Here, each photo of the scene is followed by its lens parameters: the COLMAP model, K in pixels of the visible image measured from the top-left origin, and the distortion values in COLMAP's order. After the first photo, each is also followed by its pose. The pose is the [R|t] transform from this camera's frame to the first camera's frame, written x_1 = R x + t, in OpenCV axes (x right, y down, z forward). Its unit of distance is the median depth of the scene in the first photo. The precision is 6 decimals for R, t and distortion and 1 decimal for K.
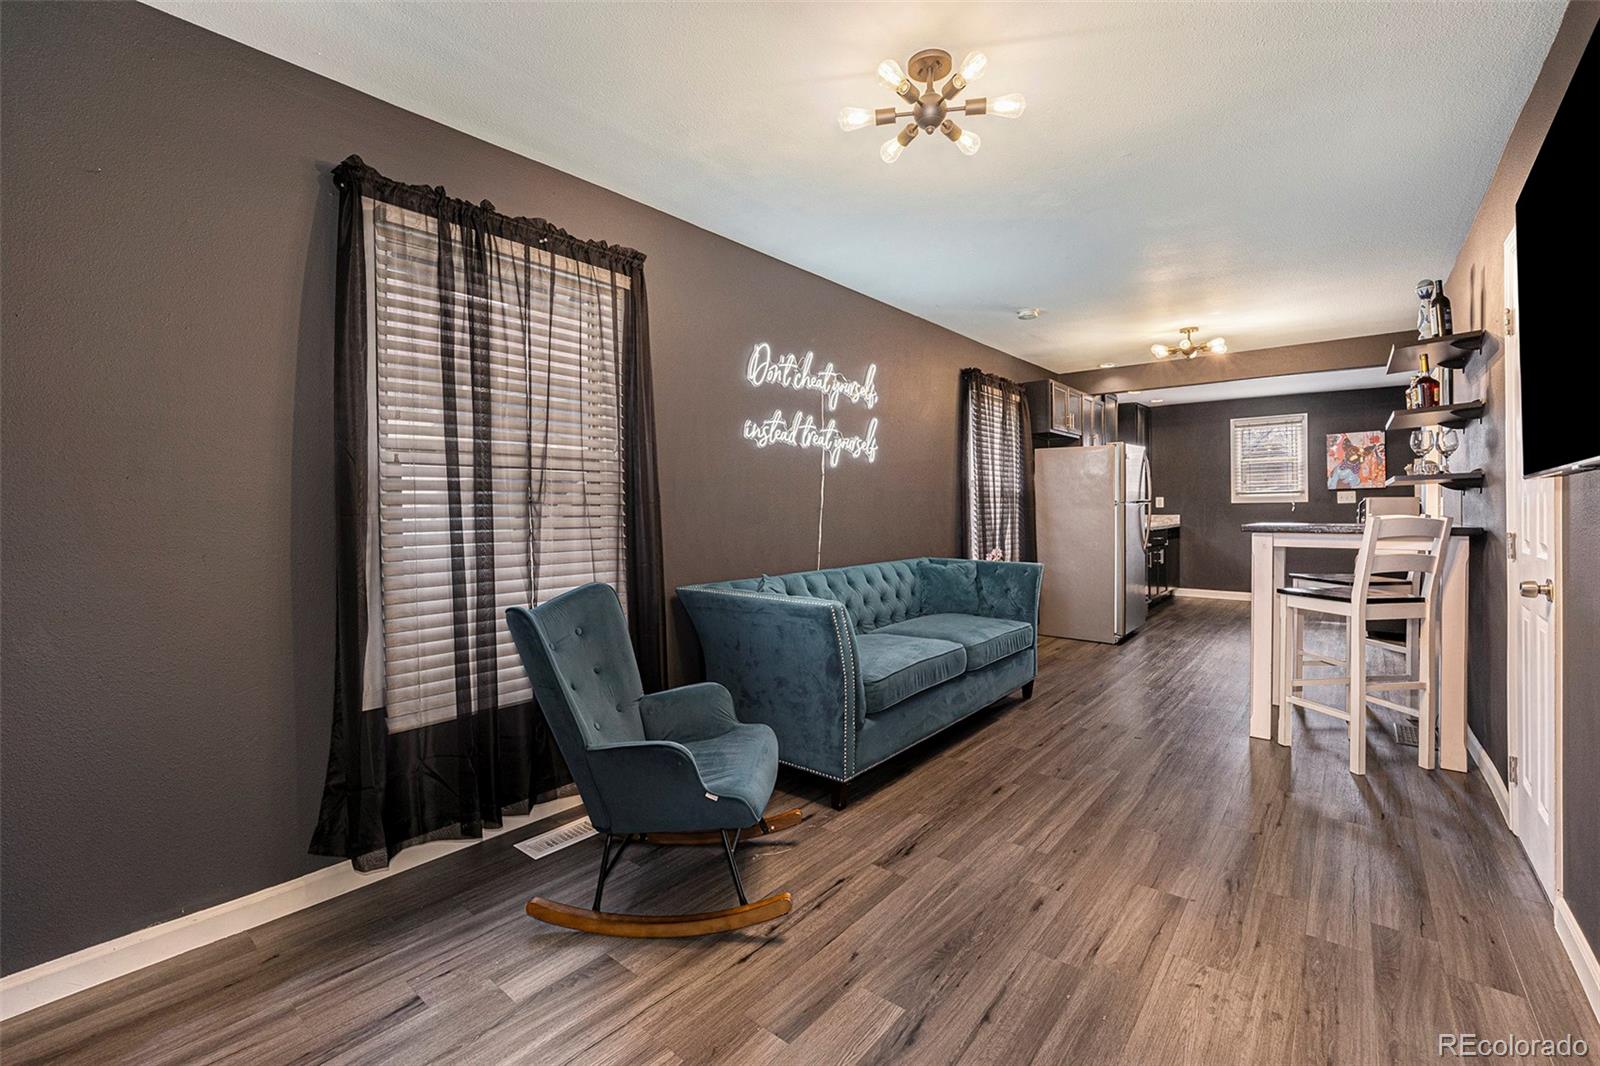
lens RADIAL K [[692.1, 0, 822.5], [0, 692.1, 527.6], [0, 0, 1]] dist [-0.013711, 0.000486]
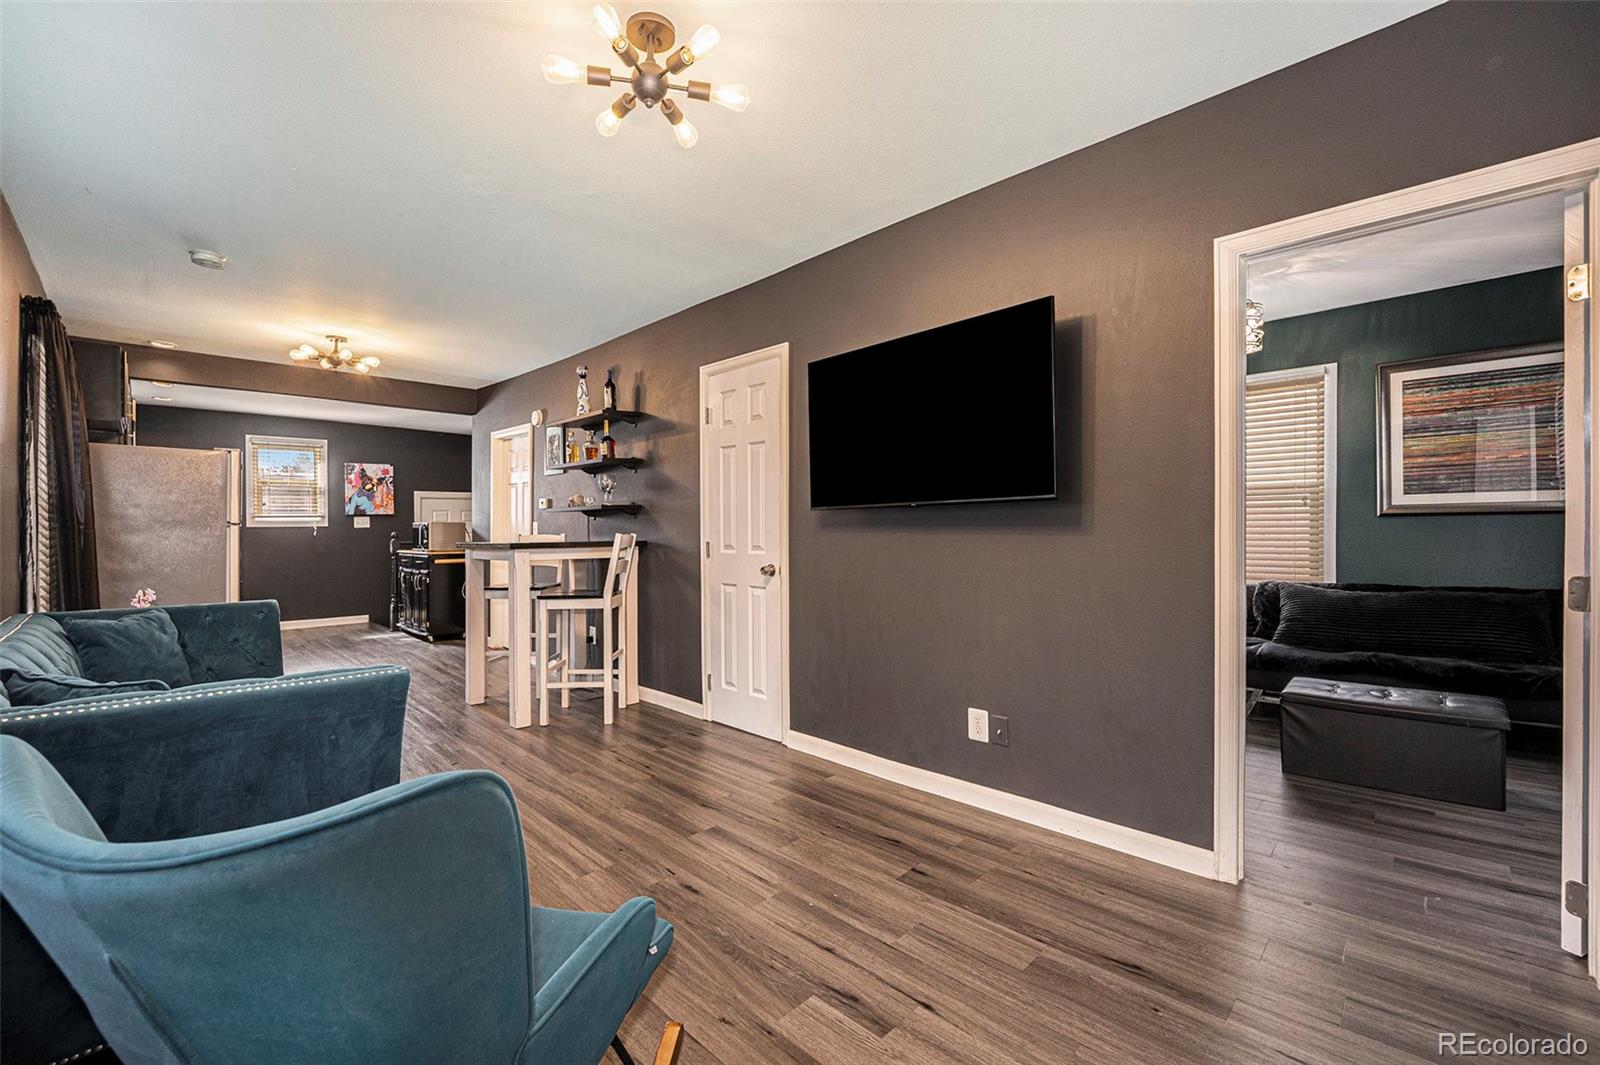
lens RADIAL K [[661.8, 0, 788.2], [0, 661.8, 549.9], [0, 0, 1]] dist [-0.000899, -0.014553]
pose [[0.121006, -0.024069, 0.992360, -0.447175], [0.033192, 0.999245, 0.020189, 0.001572], [-0.992097, 0.030495, 0.121713, 0.463628]]
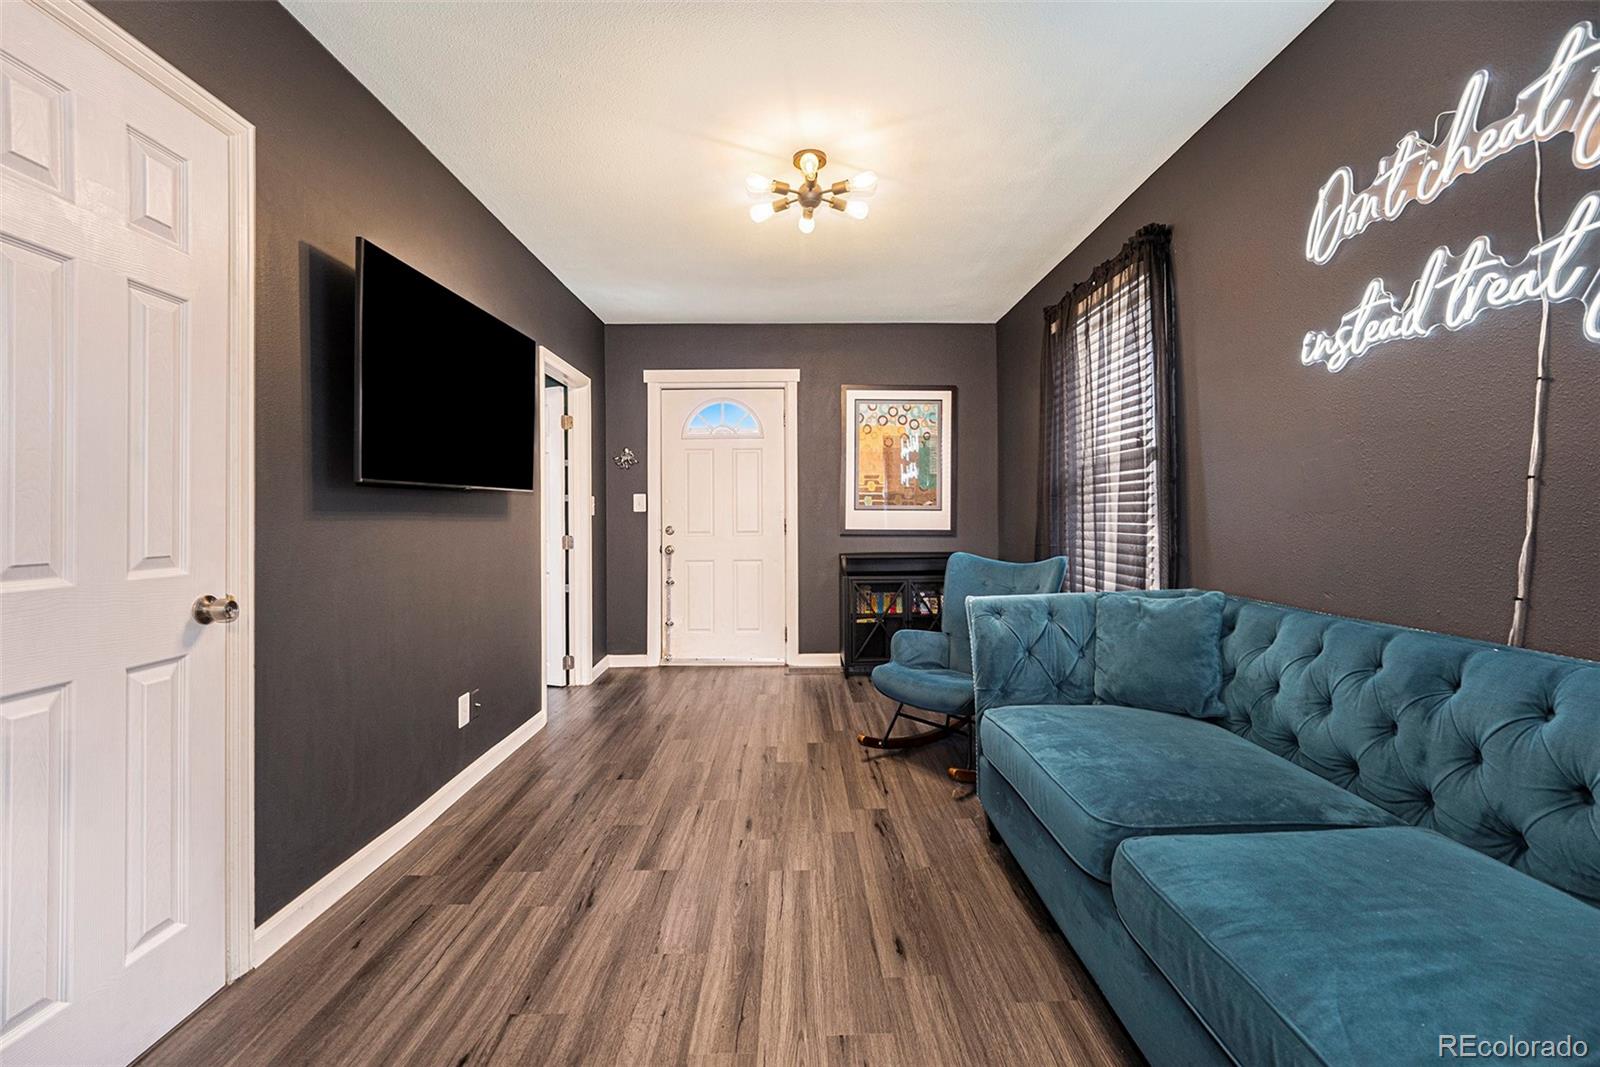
lens RADIAL K [[661.8, 0, 788.2], [0, 661.8, 550.9], [0, 0, 1]] dist [-0.000899, -0.014553]
pose [[-0.793283, 0.048194, -0.606943, 0.623334], [0.003324, 0.997190, 0.074837, -0.018400], [0.608844, 0.057349, -0.791214, 1.278473]]
